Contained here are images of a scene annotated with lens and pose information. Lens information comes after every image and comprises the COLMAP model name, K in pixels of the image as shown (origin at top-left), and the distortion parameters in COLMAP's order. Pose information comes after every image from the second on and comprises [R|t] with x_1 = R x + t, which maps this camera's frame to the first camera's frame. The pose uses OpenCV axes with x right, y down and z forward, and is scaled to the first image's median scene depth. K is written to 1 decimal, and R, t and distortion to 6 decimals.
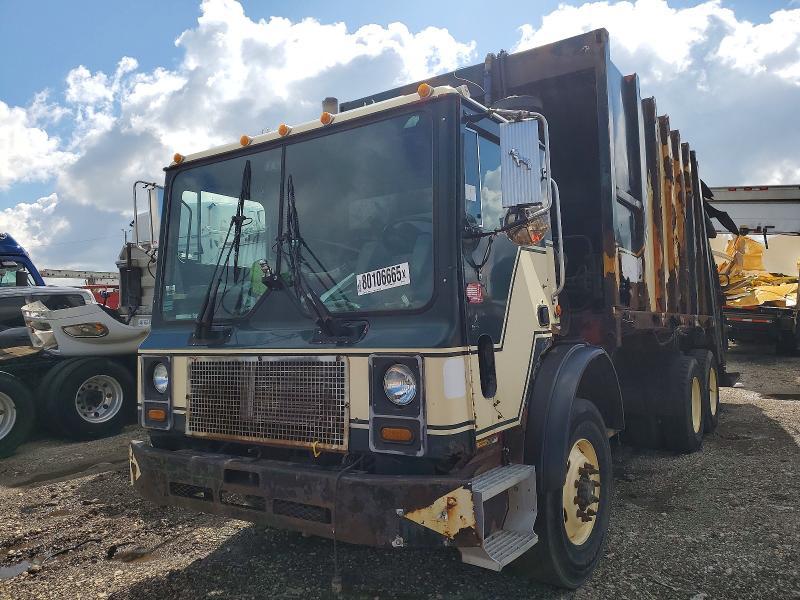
lens RADIAL K [[633.2, 0, 400.4], [0, 633.2, 272.9], [0, 0, 1]] dist [0.001744, -0.002366]
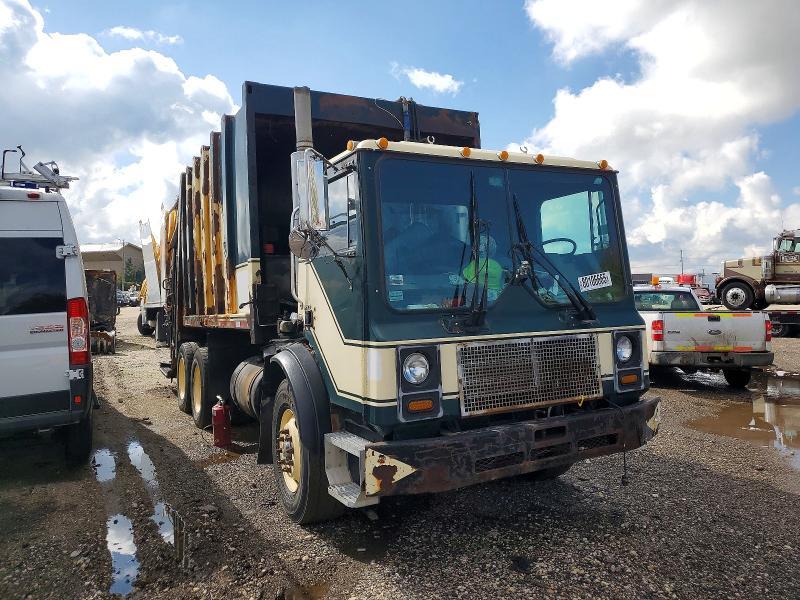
lens RADIAL K [[623.0, 0, 410.8], [0, 623.0, 302.0], [0, 0, 1]] dist [0.002449, -0.000885]
pose [[0.473169, 0.025202, 0.880611, -1.459947], [-0.046171, 0.998926, -0.003779, 0.080189], [-0.879761, -0.038870, 0.473825, 0.659436]]
